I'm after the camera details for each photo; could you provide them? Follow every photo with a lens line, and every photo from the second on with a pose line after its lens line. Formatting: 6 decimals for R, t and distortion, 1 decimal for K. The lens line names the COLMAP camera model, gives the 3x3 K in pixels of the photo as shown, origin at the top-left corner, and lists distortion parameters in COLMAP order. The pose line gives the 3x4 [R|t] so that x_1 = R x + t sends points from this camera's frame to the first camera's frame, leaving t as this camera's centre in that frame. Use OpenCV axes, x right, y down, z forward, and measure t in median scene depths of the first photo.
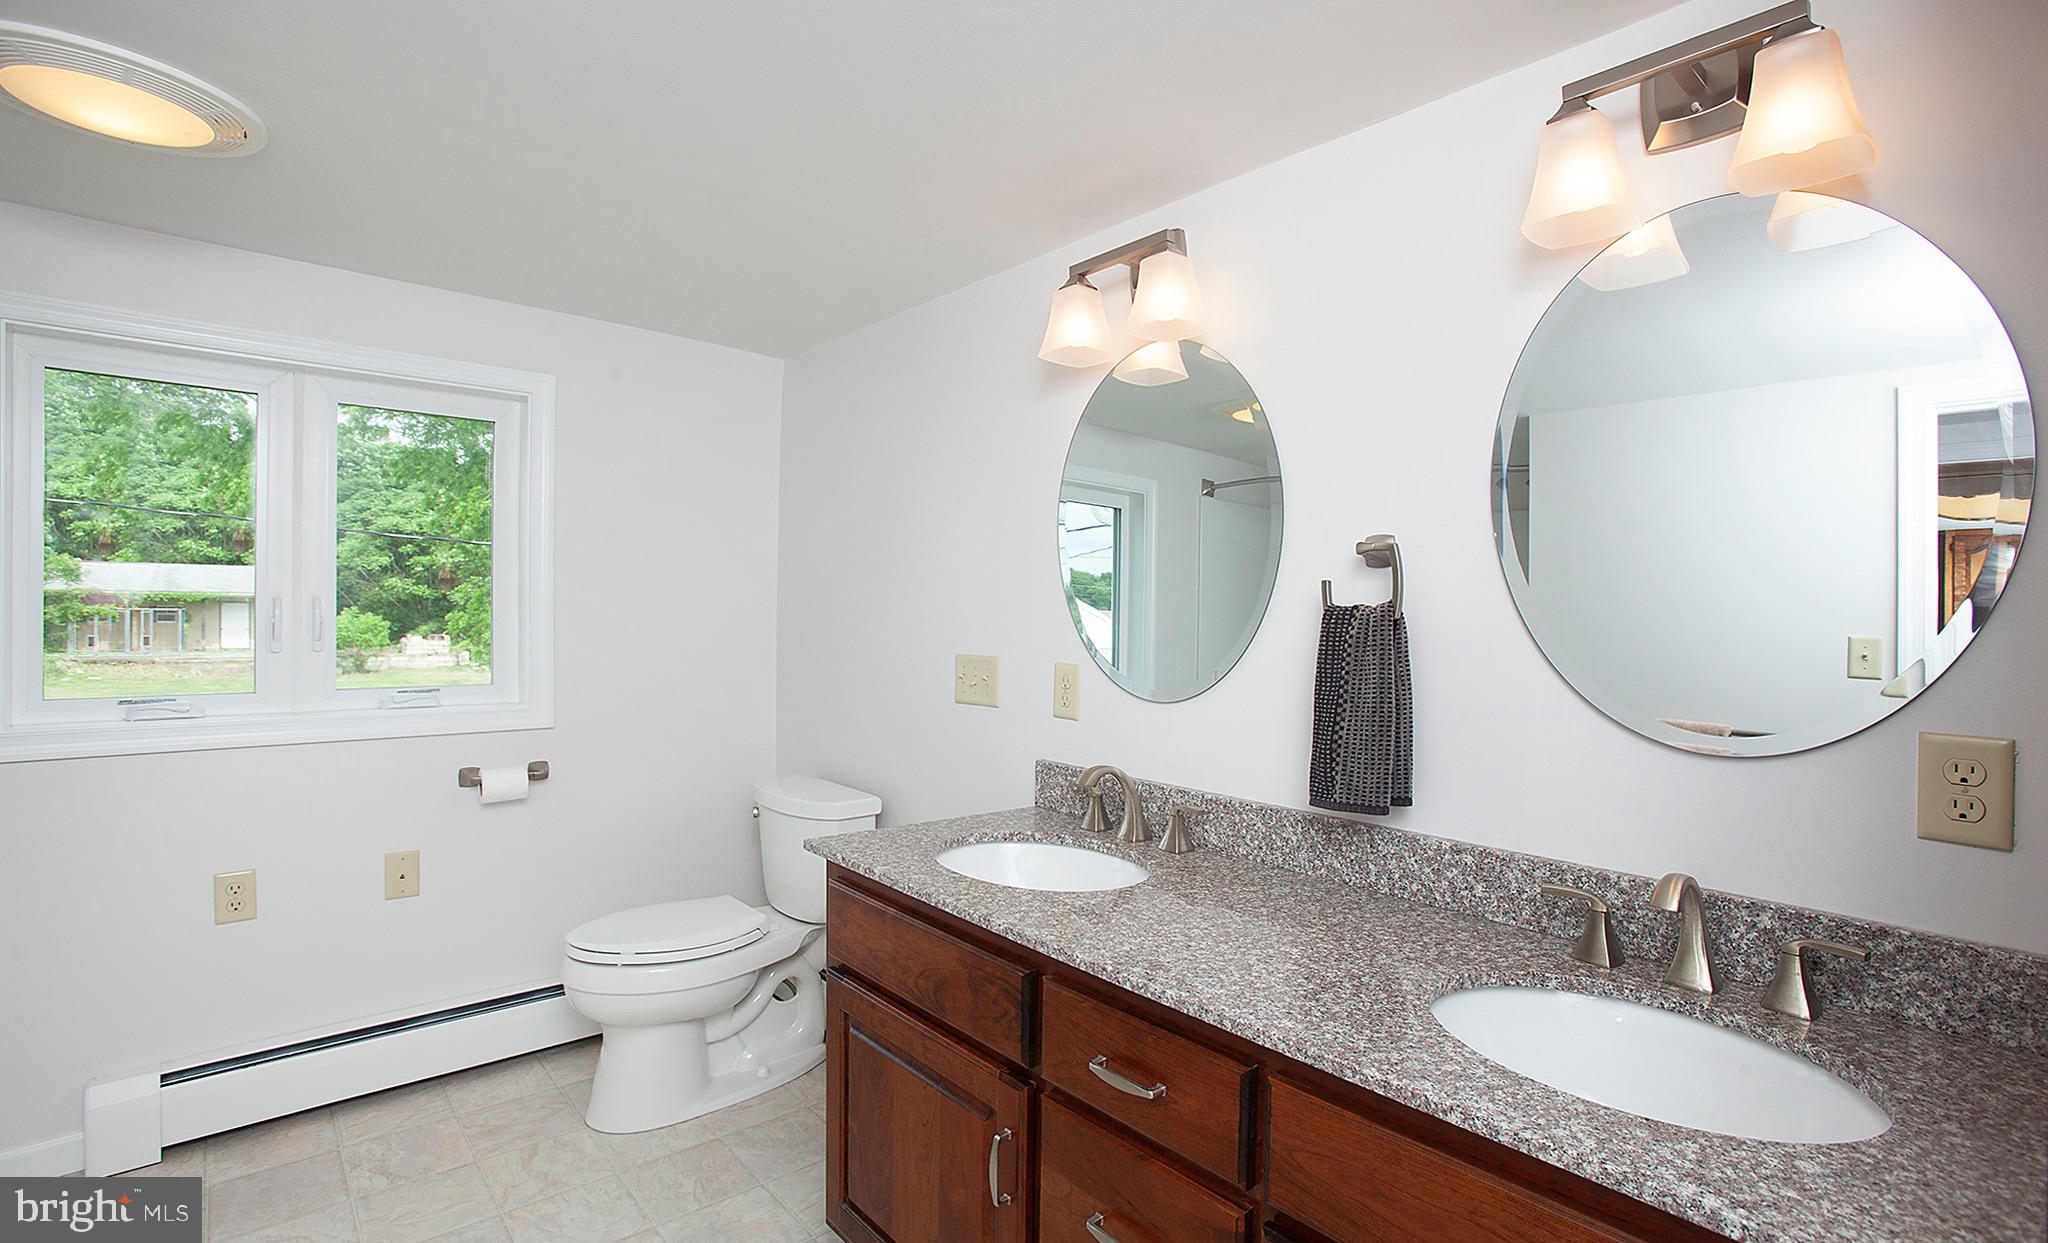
lens RADIAL K [[973.5, 0, 1026.3], [0, 973.5, 615.9], [0, 0, 1]] dist [-0.057312, 0.000543]
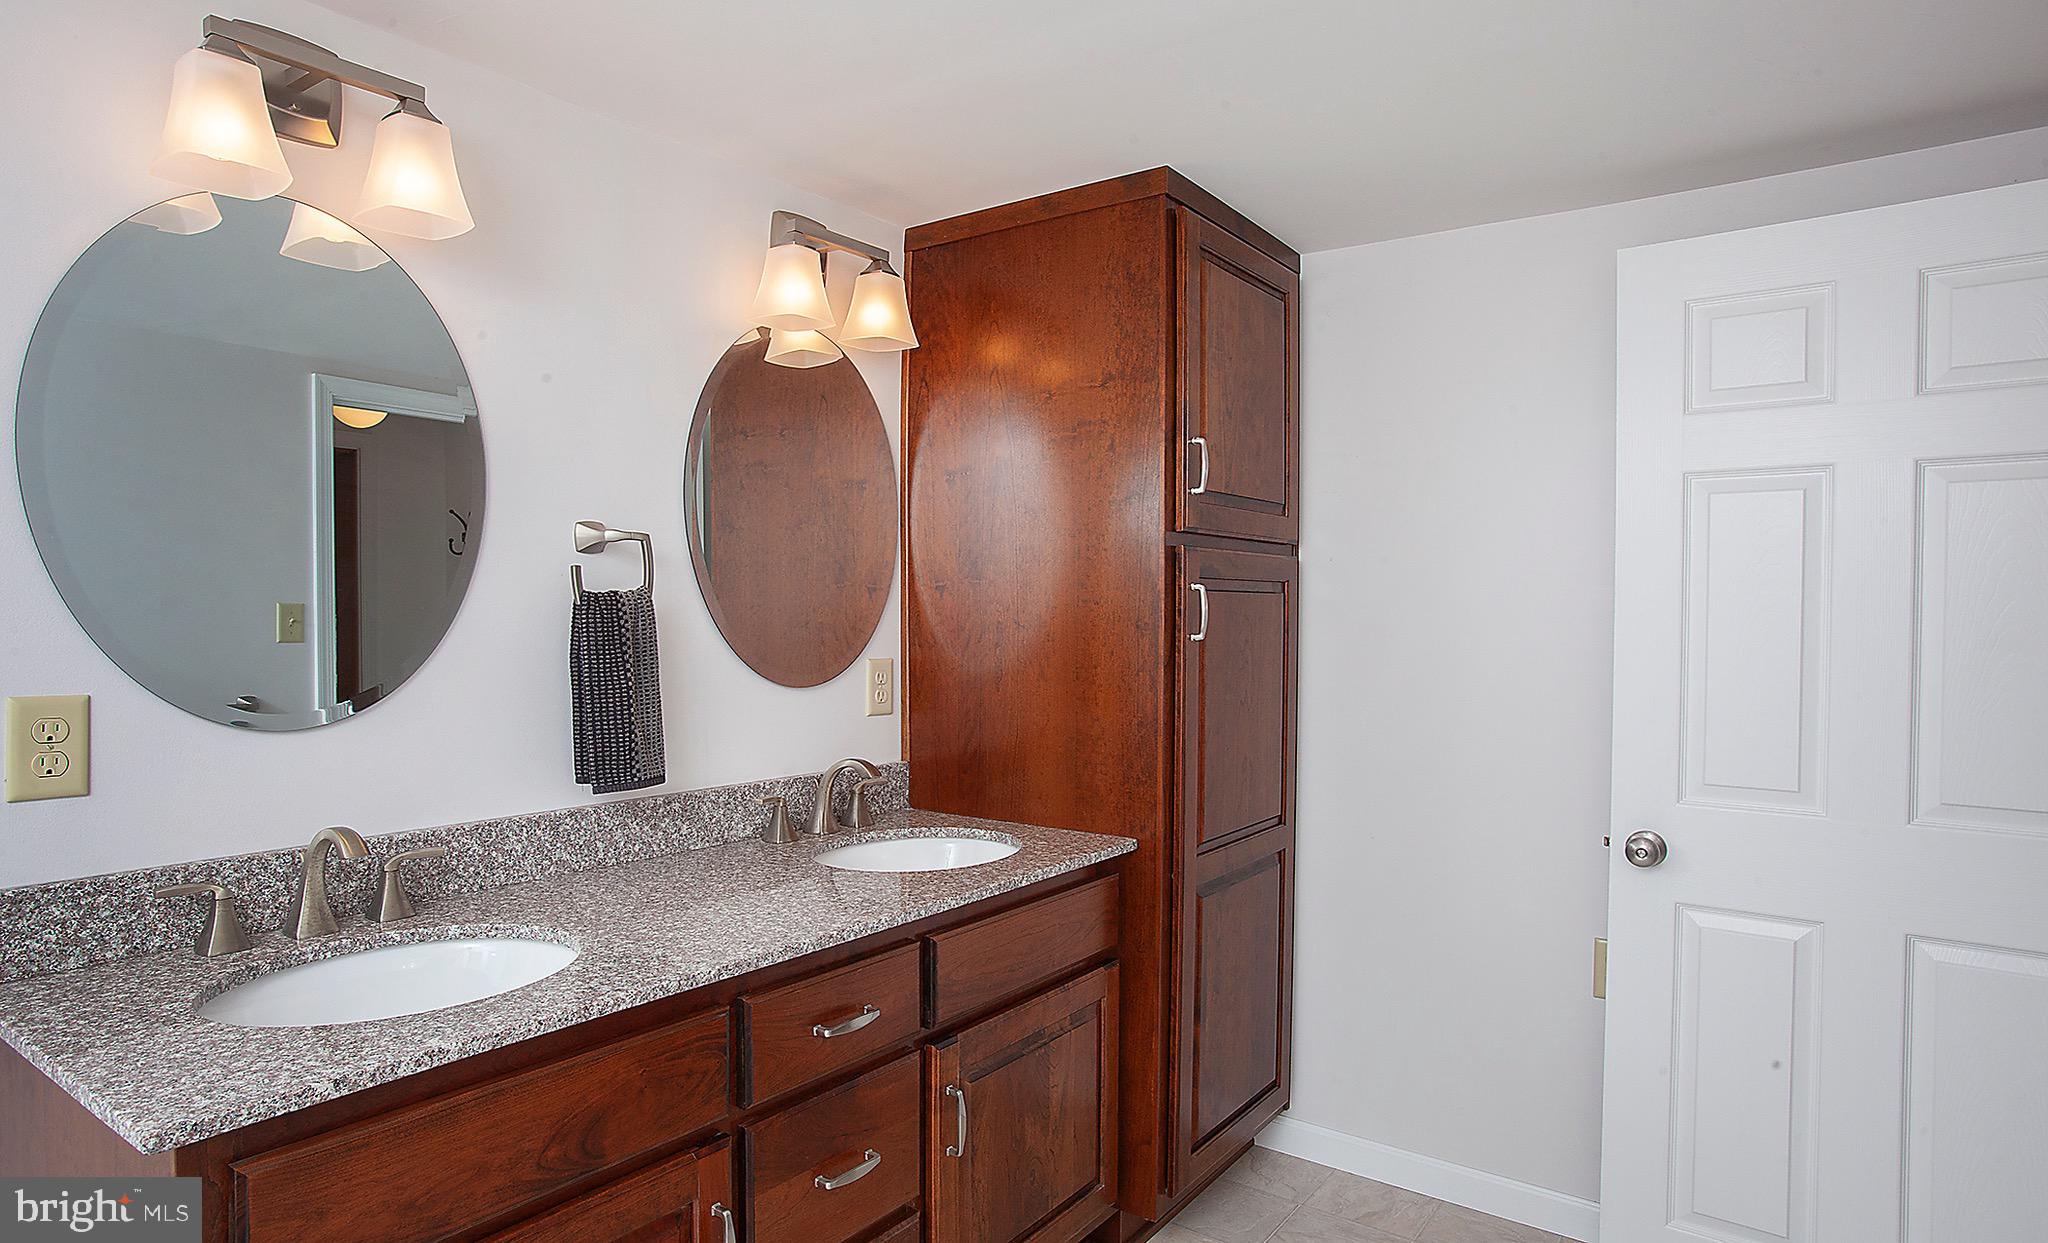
lens RADIAL K [[1113.0, 0, 1028.1], [0, 1113.0, 578.5], [0, 0, 1]] dist [-0.046704, 0.026601]
pose [[-0.219228, 0.002278, 0.975671, -0.821552], [-0.006357, 0.999973, -0.003763, -0.021954], [-0.975653, -0.007027, -0.219208, 0.740123]]
